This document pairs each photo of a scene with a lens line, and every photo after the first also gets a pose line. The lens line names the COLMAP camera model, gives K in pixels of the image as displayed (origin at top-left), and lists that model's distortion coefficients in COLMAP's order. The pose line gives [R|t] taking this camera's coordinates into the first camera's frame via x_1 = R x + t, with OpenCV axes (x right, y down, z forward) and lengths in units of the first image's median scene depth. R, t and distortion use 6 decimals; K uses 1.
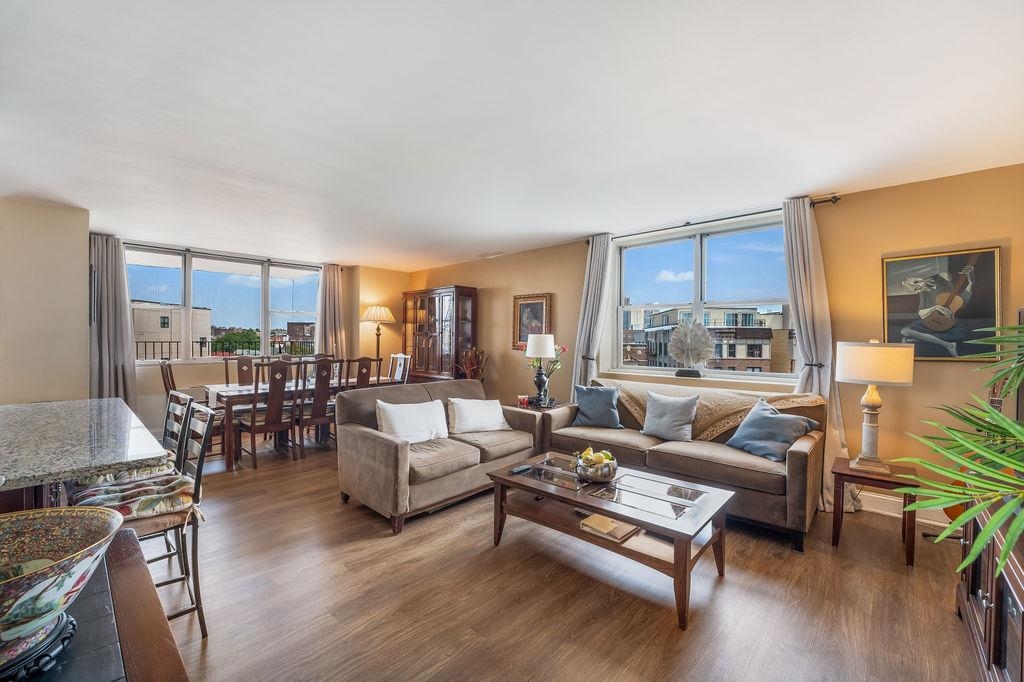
lens RADIAL K [[415.1, 0, 510.4], [0, 415.1, 343.5], [0, 0, 1]] dist [-0.030307, 0.004321]
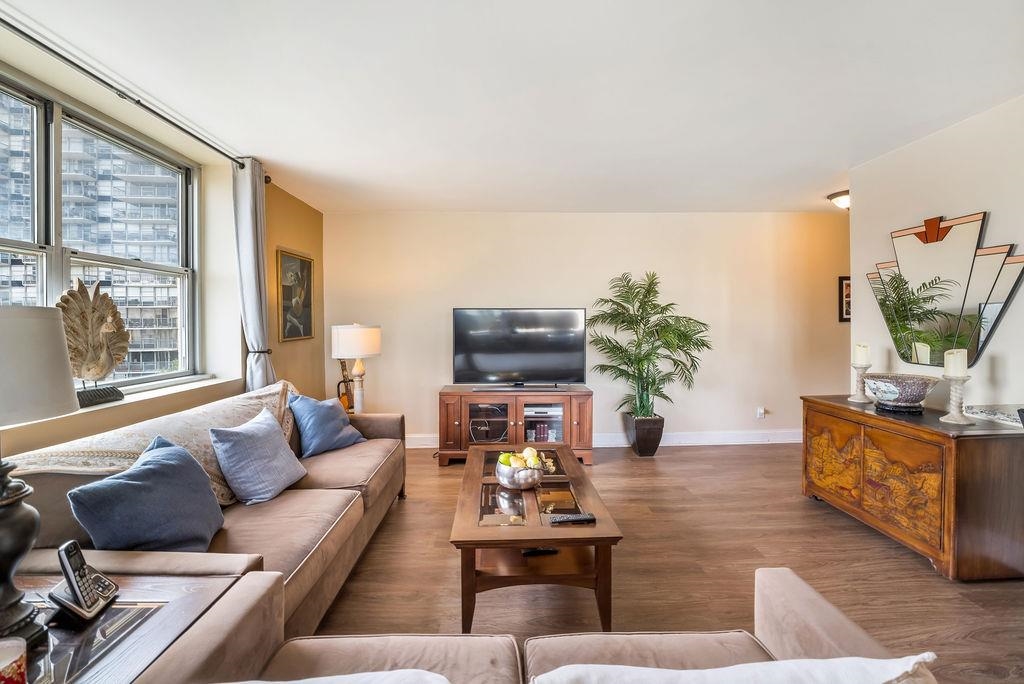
lens RADIAL K [[425.9, 0, 507.9], [0, 425.9, 326.2], [0, 0, 1]] dist [-0.034826, 0.005590]
pose [[-0.689980, -0.007912, 0.723785, -0.252595], [0.010679, 0.999720, 0.021108, -0.015136], [-0.723750, 0.022294, -0.689702, 0.992864]]
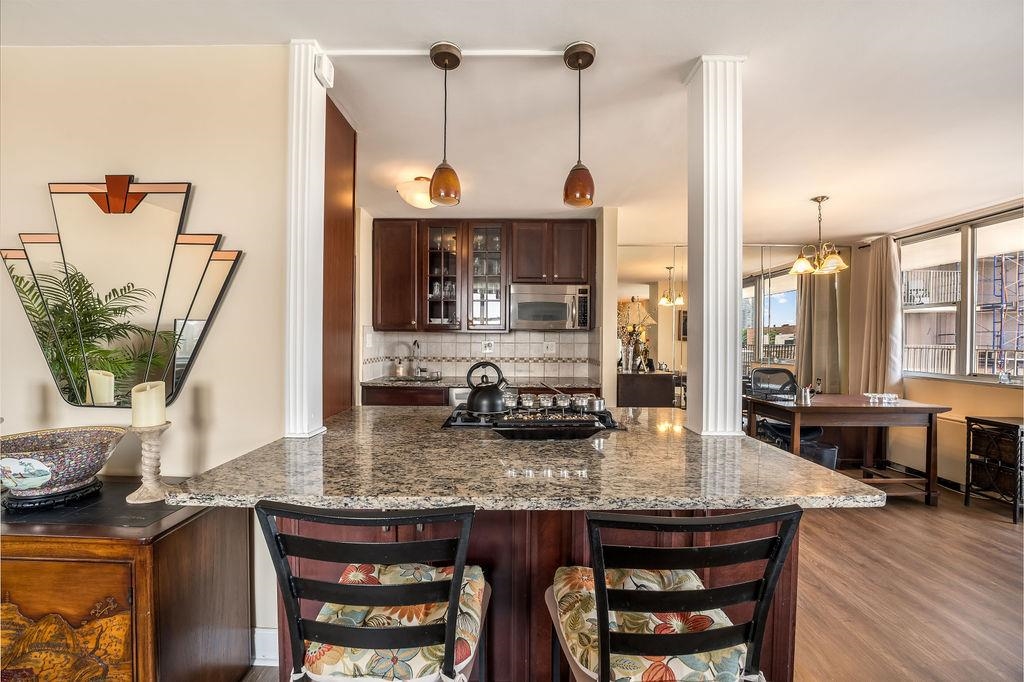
lens RADIAL K [[415.1, 0, 510.4], [0, 415.1, 343.5], [0, 0, 1]] dist [-0.030307, 0.004321]
pose [[-0.738681, -0.007106, -0.674018, -0.261742], [-0.020266, 0.999727, 0.011671, -0.008779], [0.673750, 0.022281, -0.738623, 0.639286]]
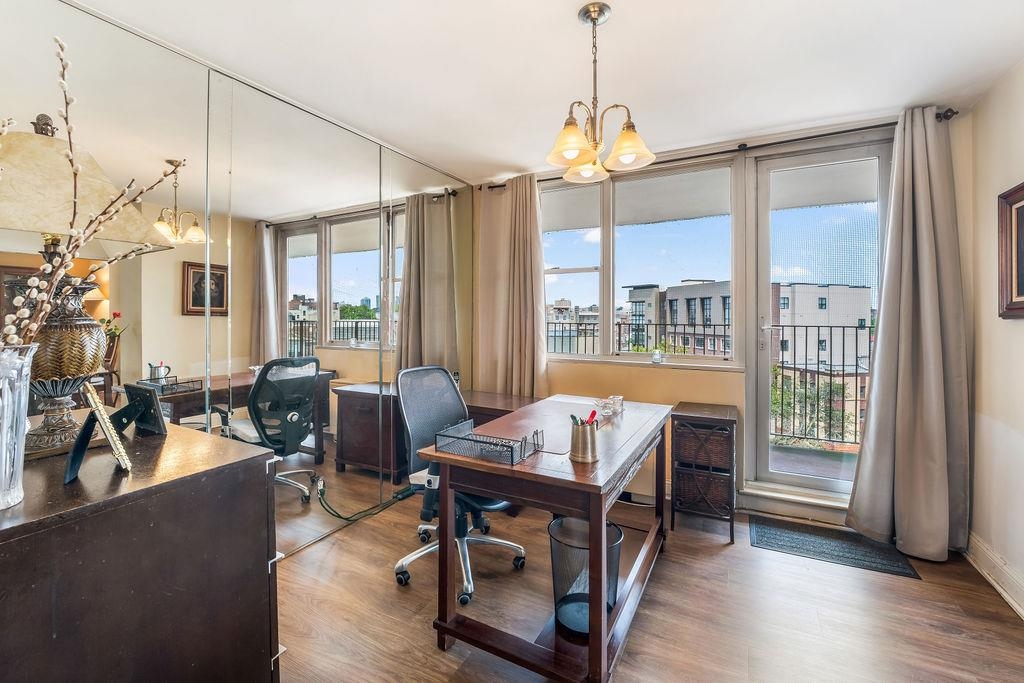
lens RADIAL K [[425.1, 0, 503.9], [0, 425.1, 319.7], [0, 0, 1]] dist [-0.027463, 0.000144]
pose [[0.242519, -0.001057, -0.970146, -0.891482], [-0.012136, 0.999918, -0.004123, -0.009736], [0.970071, 0.012774, 0.242486, 0.280093]]
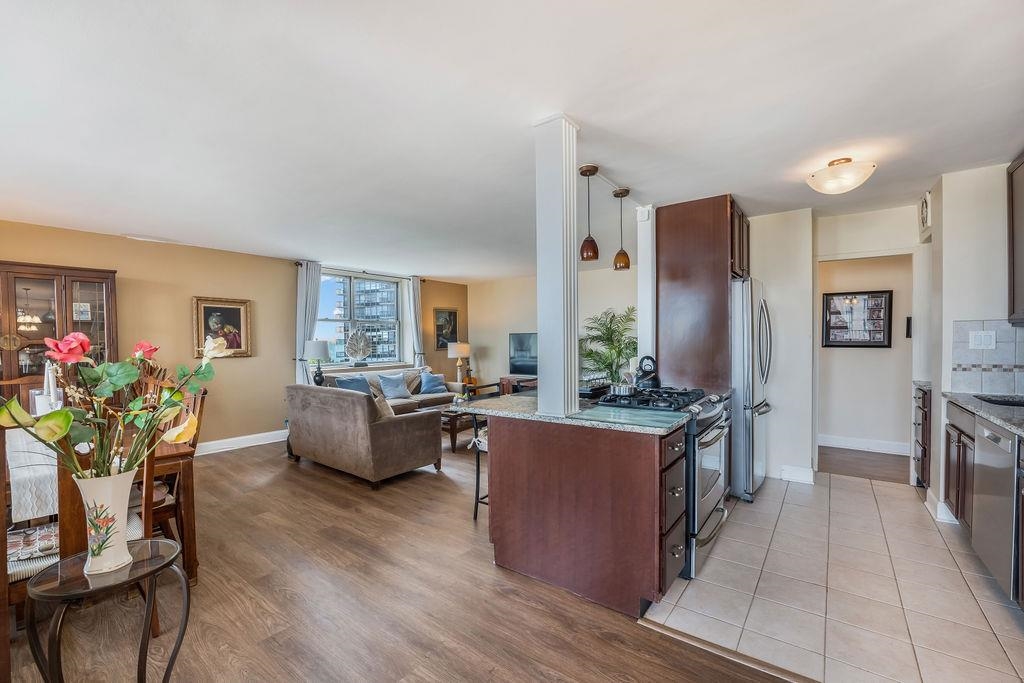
lens RADIAL K [[423.0, 0, 511.2], [0, 423.0, 350.2], [0, 0, 1]] dist [-0.030795, 0.004477]
pose [[-0.093681, -0.027023, 0.995235, -1.247179], [0.022322, 0.999323, 0.029235, -0.018187], [-0.995352, 0.024954, -0.093014, 0.576620]]
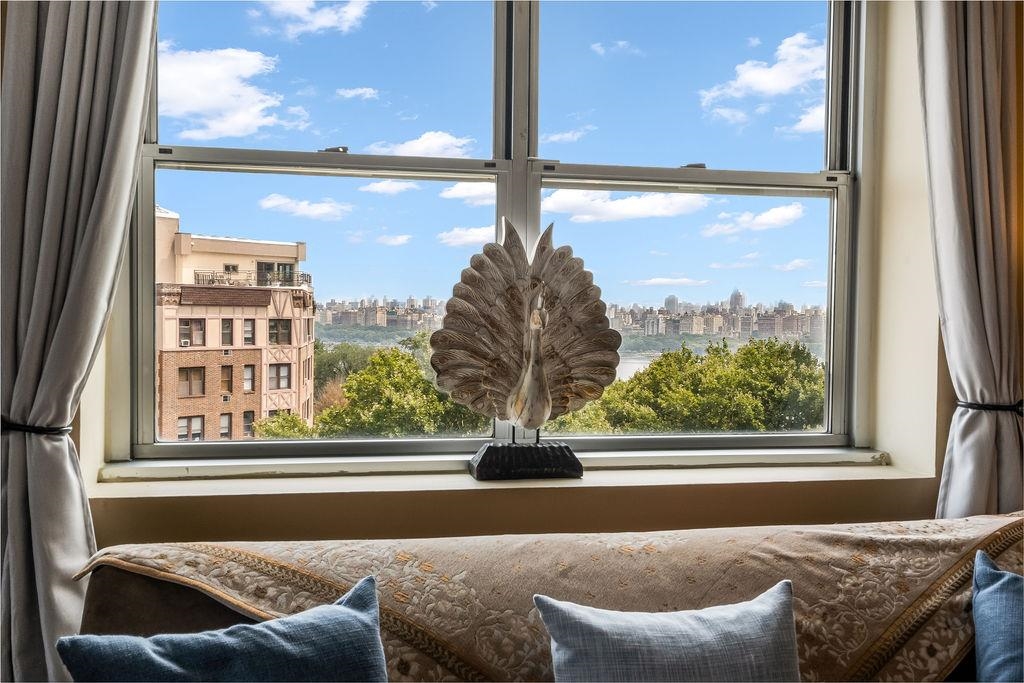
lens RADIAL K [[1010.0, 0, 511.8], [0, 1010.0, 341.7], [0, 0, 1]] dist [0.017320, 0.001631]
pose [[0.580956, -0.023670, 0.813591, -0.034427], [0.001143, 0.999600, 0.028265, -0.011618], [-0.813934, -0.015491, 0.580750, 0.685106]]
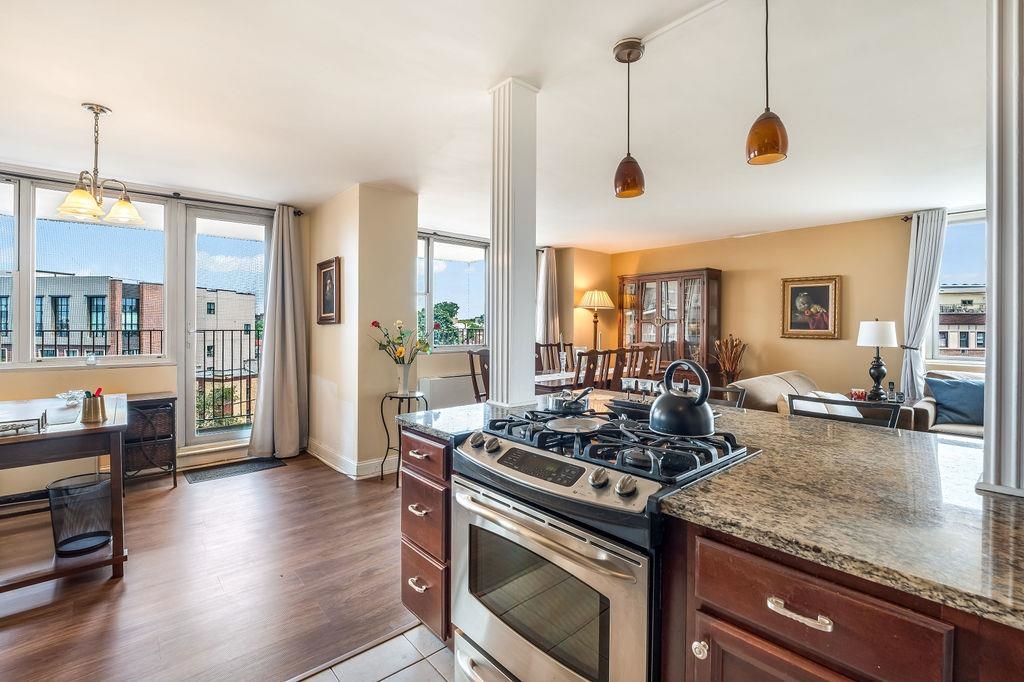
lens RADIAL K [[467.8, 0, 514.3], [0, 467.8, 325.1], [0, 0, 1]] dist [-0.011157, -0.000743]
pose [[0.995487, -0.003212, -0.094843, -0.648006], [0.002188, 0.999938, -0.010897, -0.004930], [0.094872, 0.010640, 0.995433, -0.093190]]
